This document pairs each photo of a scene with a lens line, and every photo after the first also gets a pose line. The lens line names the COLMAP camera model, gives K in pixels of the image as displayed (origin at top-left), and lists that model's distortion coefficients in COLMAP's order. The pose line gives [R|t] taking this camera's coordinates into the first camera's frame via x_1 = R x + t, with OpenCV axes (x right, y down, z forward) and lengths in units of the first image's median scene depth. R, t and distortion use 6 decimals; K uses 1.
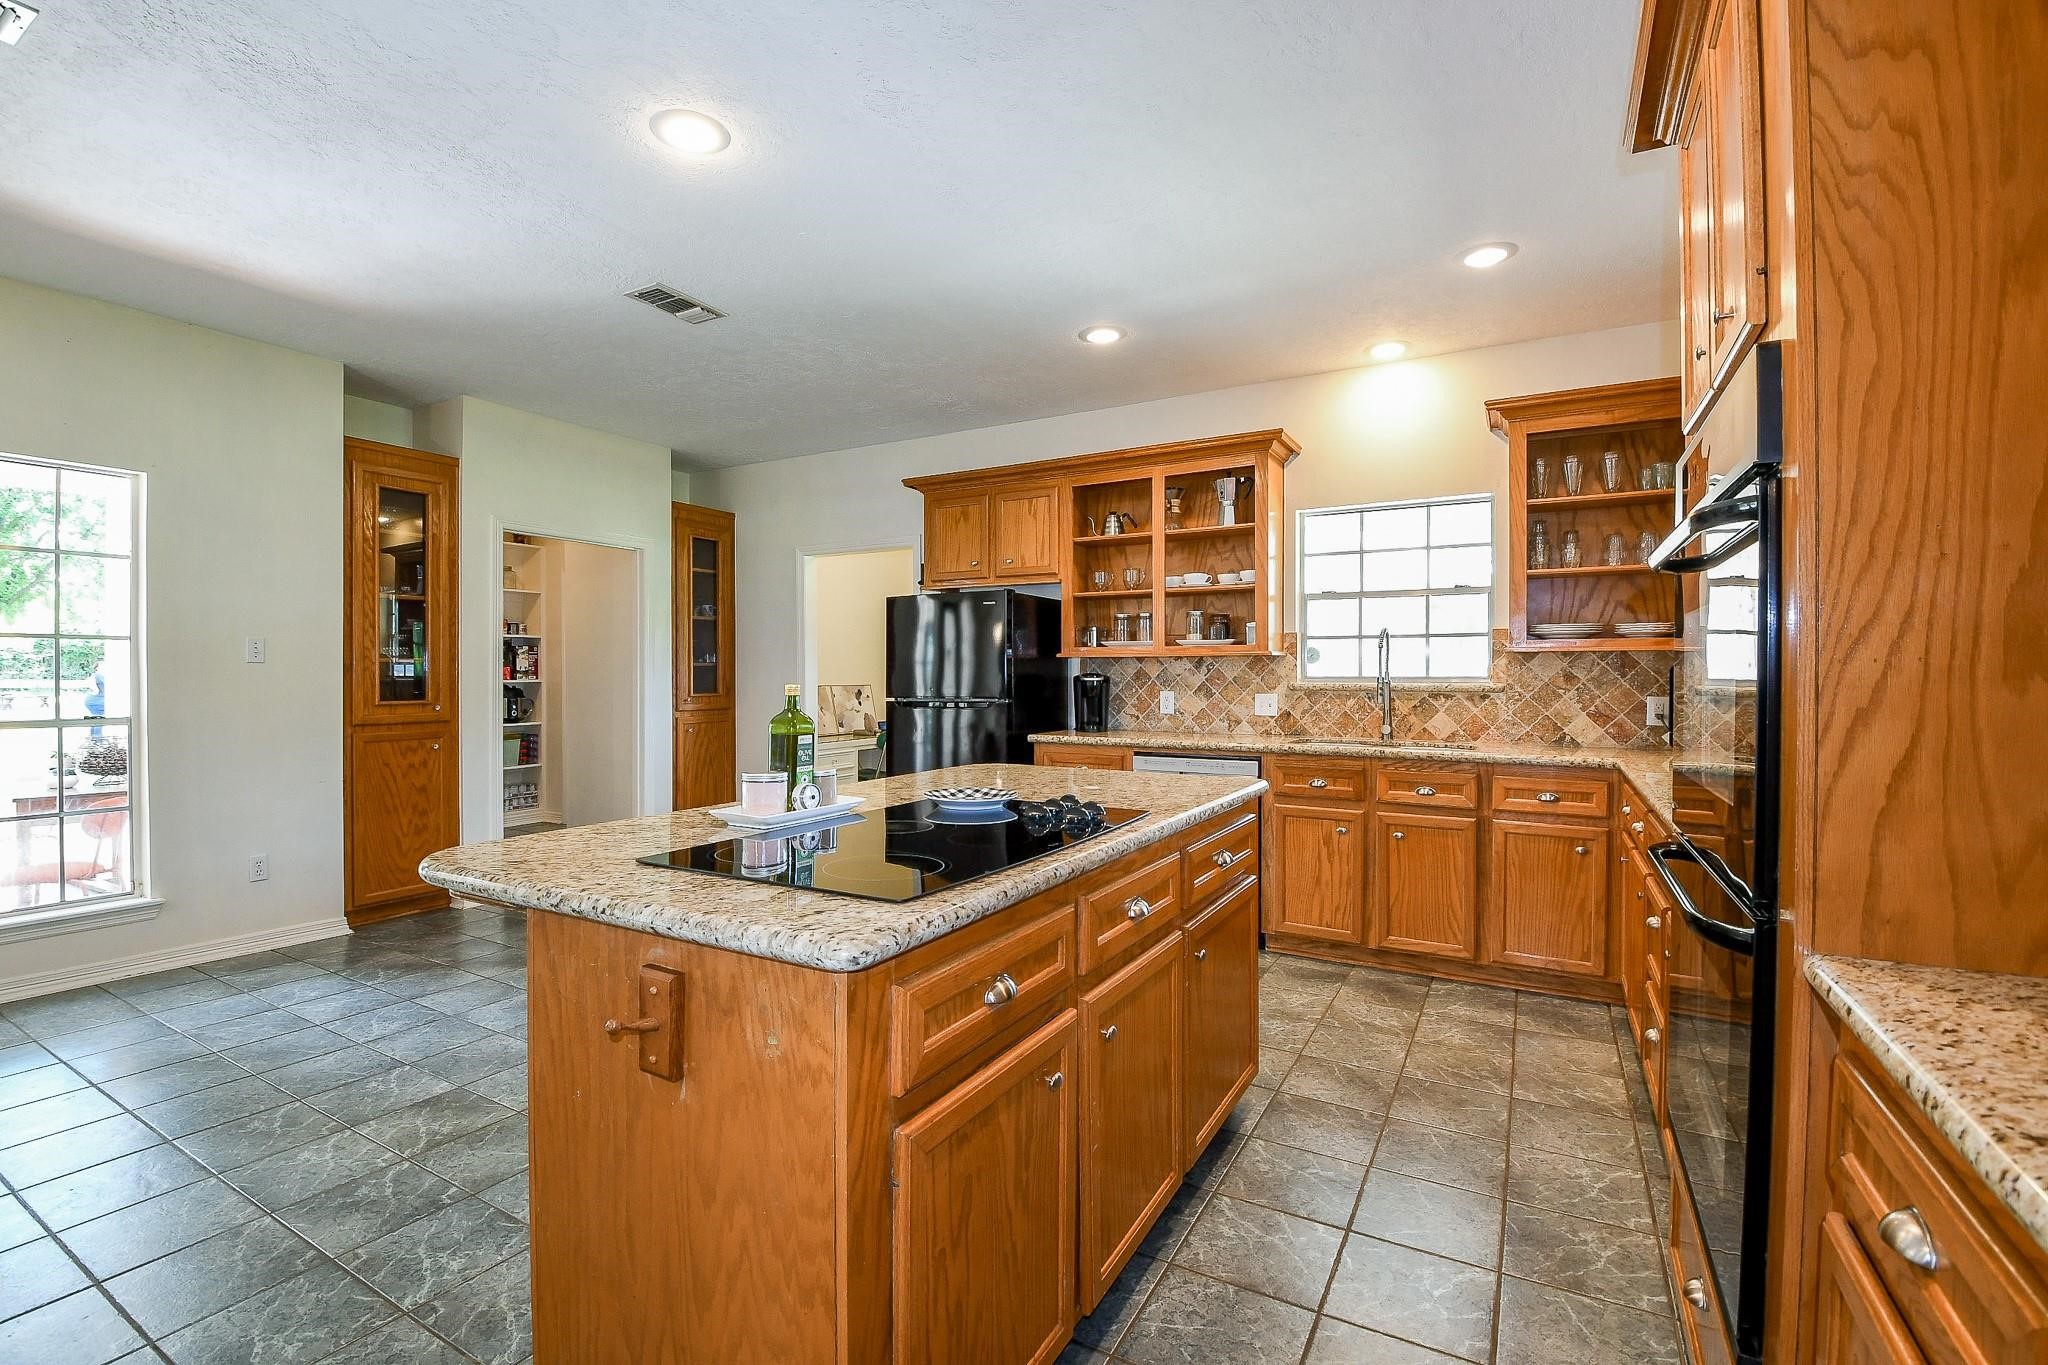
lens RADIAL K [[901.4, 0, 1013.1], [0, 901.4, 675.4], [0, 0, 1]] dist [-0.019769, -0.005586]
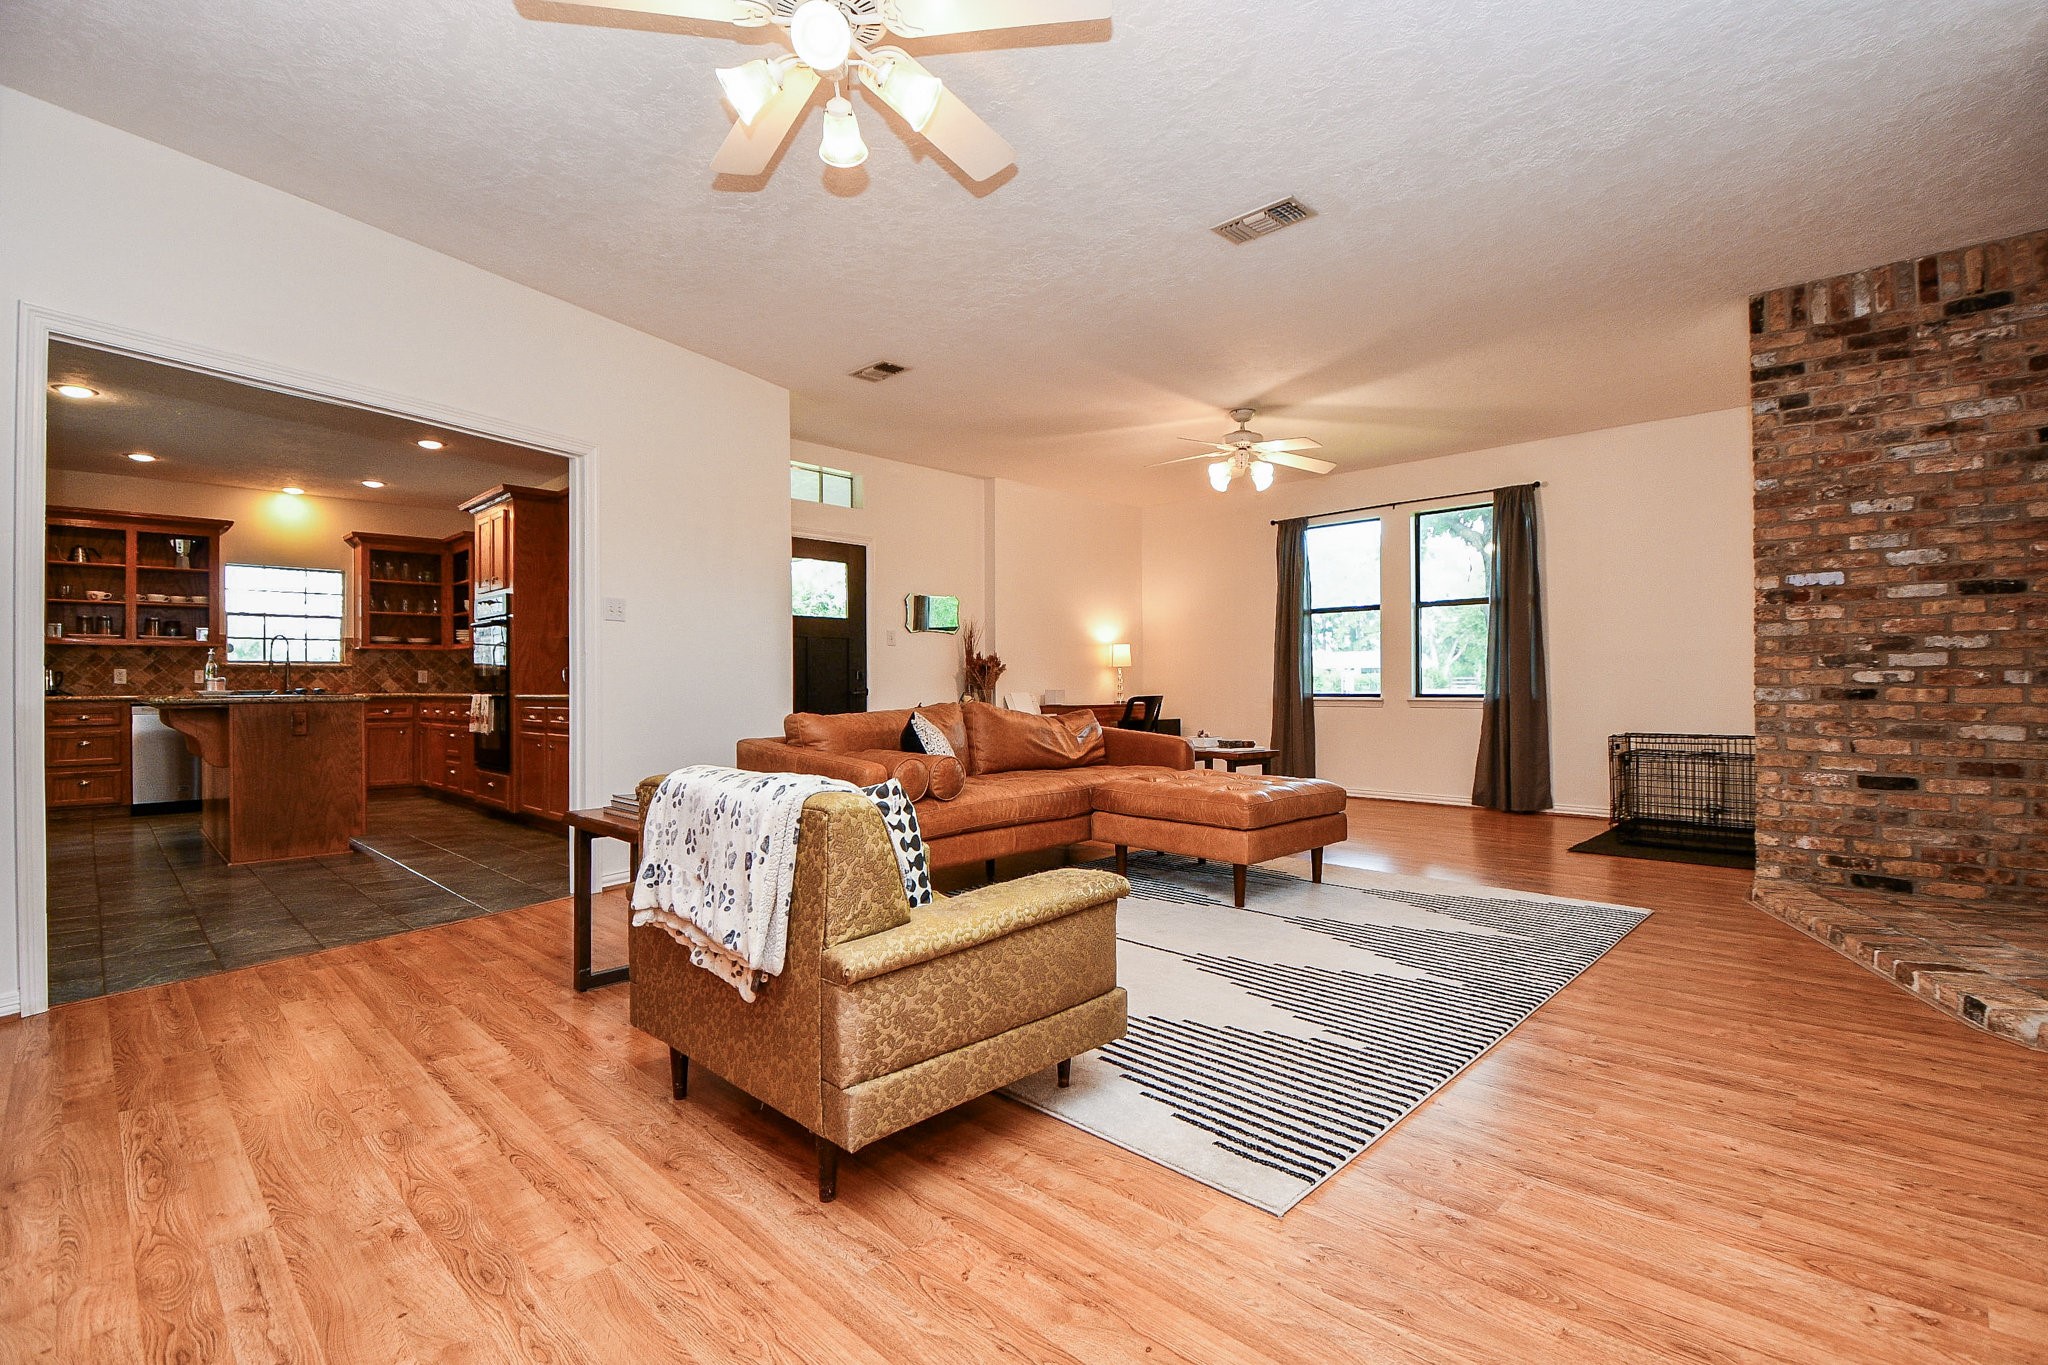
lens RADIAL K [[901.4, 0, 1017.1], [0, 901.4, 680.2], [0, 0, 1]] dist [-0.019769, -0.005586]
pose [[0.223442, -0.003328, 0.974712, -1.044033], [0.006504, 0.999977, 0.001924, 0.049043], [-0.974696, 0.005910, 0.223458, -0.898244]]
